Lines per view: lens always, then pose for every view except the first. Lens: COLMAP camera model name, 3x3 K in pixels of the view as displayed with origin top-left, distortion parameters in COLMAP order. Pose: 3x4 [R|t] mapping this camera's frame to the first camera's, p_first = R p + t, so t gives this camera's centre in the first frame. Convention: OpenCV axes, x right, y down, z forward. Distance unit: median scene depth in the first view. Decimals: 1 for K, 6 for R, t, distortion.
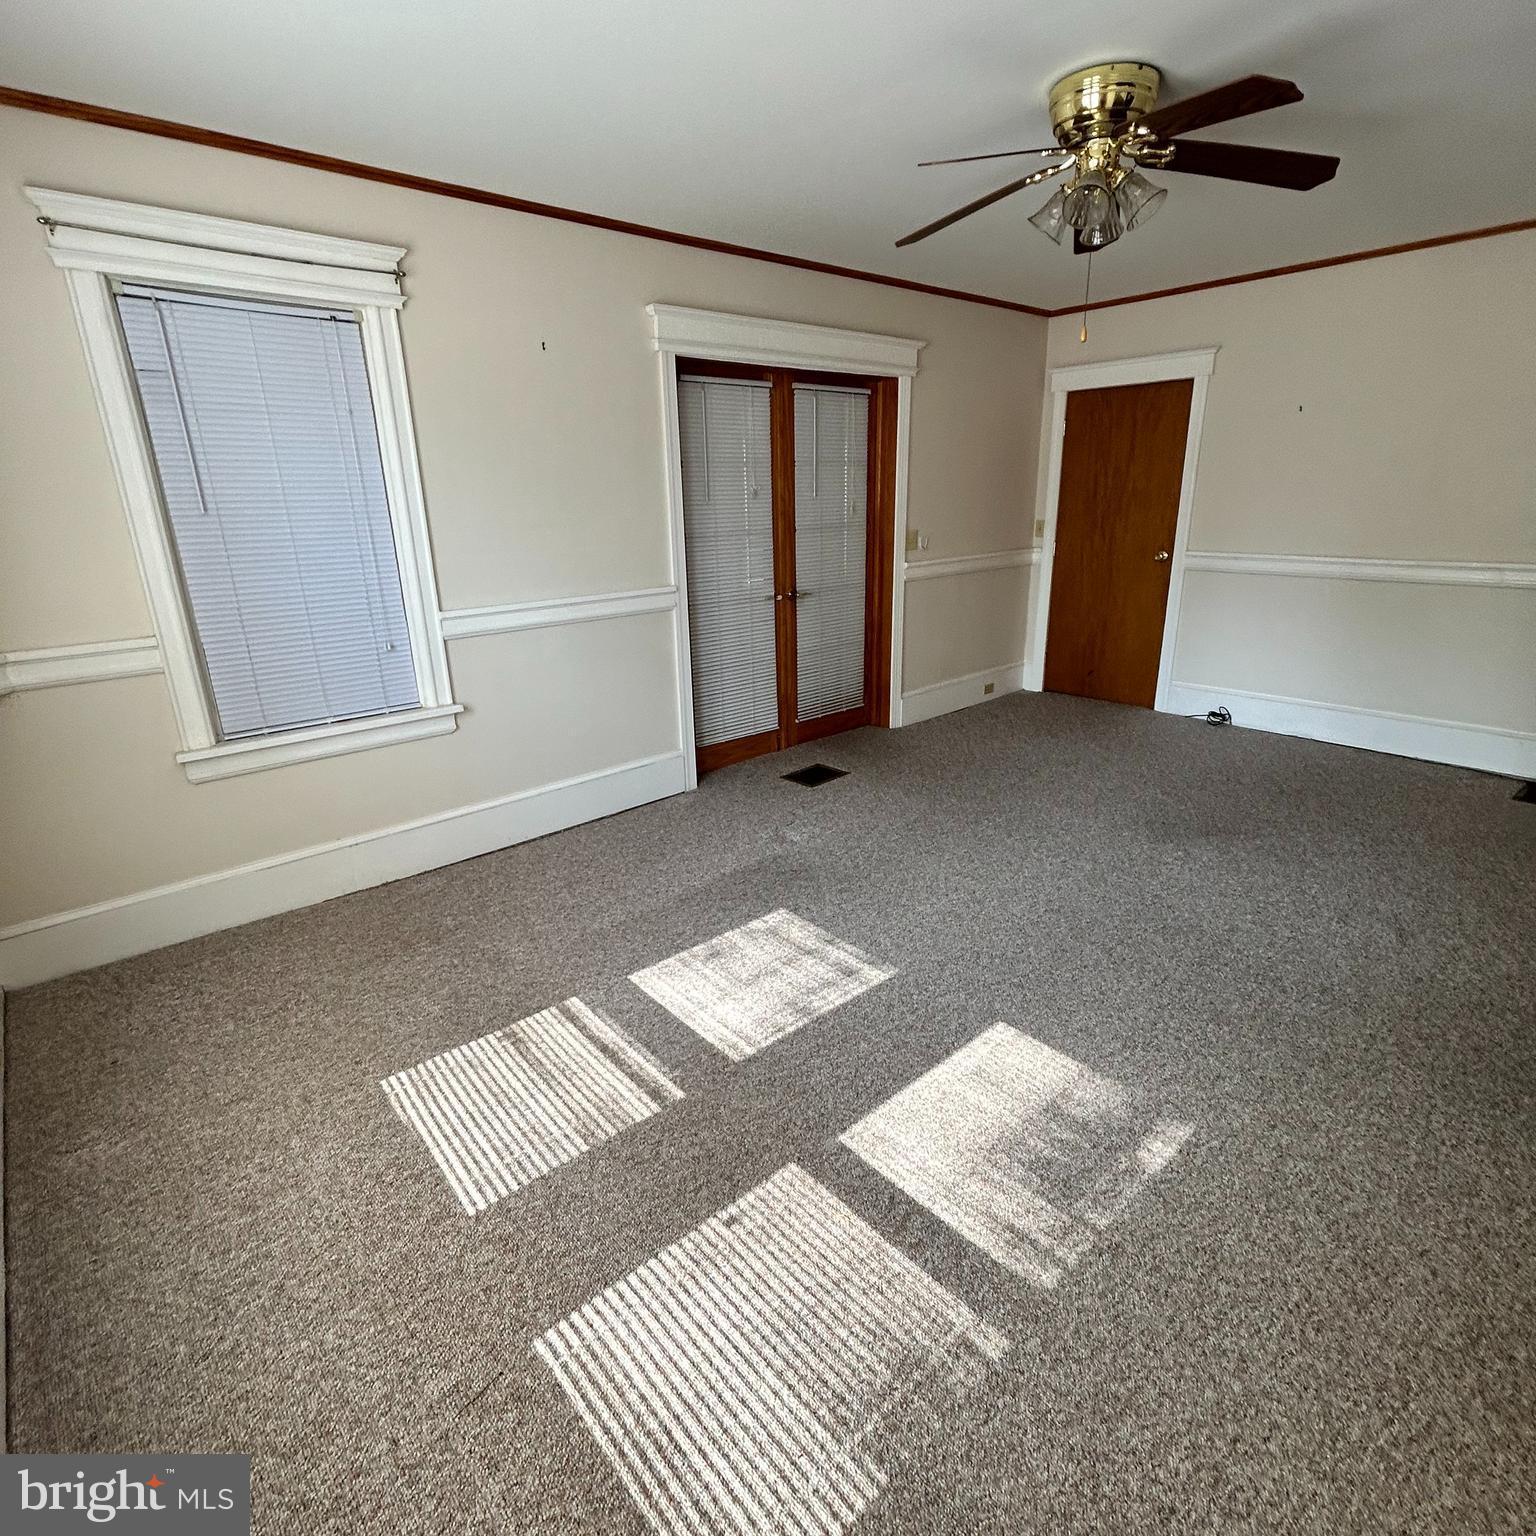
lens RADIAL K [[825.5, 0, 766.1], [0, 825.5, 764.5], [0, 0, 1]] dist [0.001764, -0.000290]
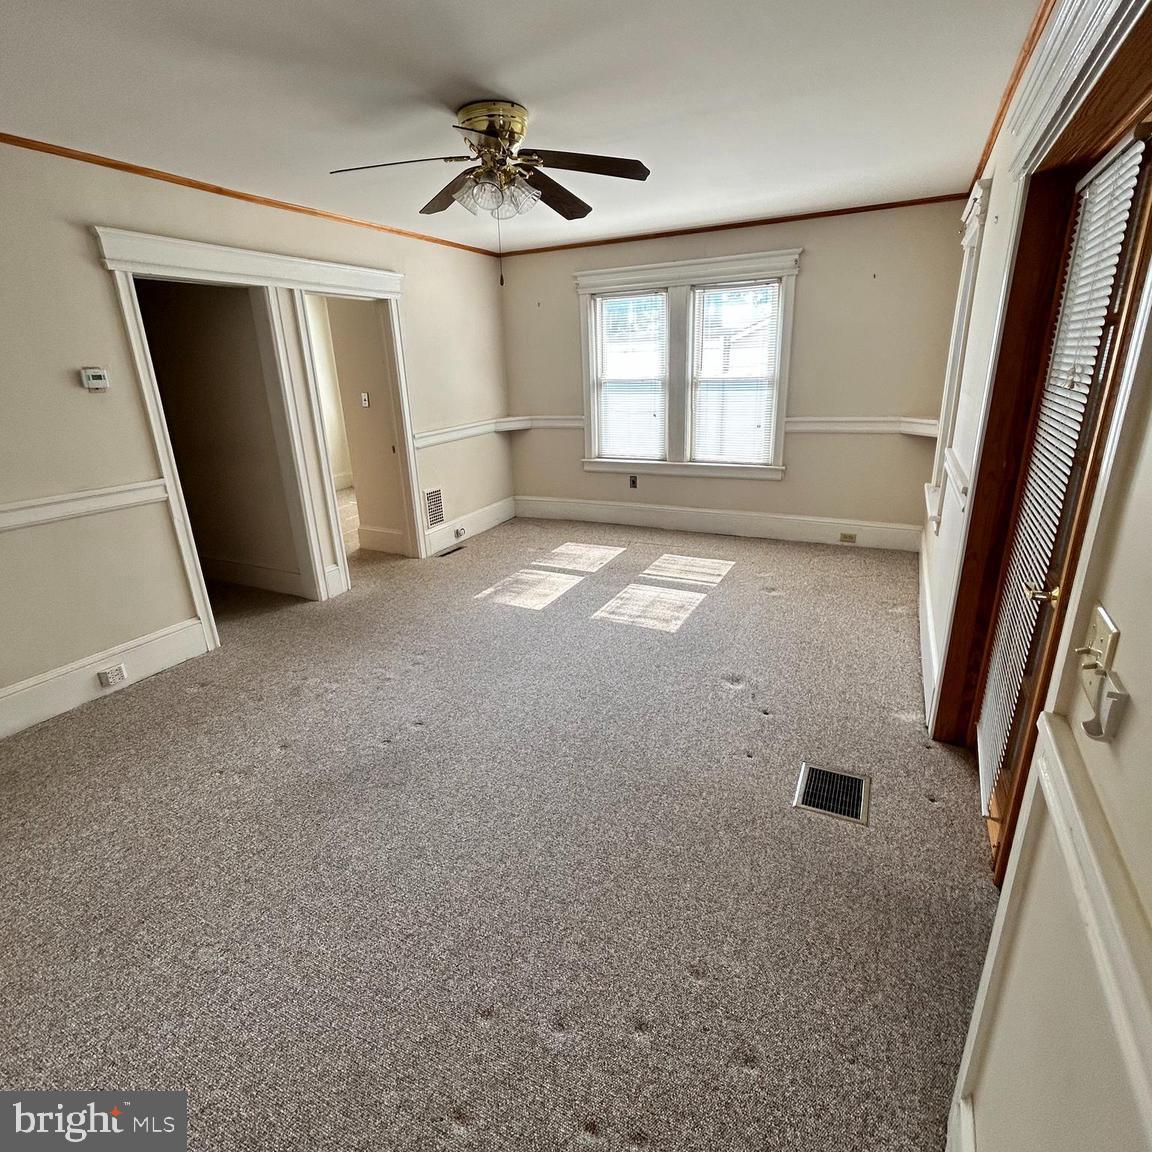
lens RADIAL K [[619.1, 0, 576.3], [0, 619.1, 572.8], [0, 0, 1]] dist [0.001764, -0.000290]
pose [[-0.927914, 0.173291, -0.330071, 0.754278], [-0.062444, 0.800635, 0.595890, -0.818629], [0.367528, 0.573546, -0.732099, 2.280266]]
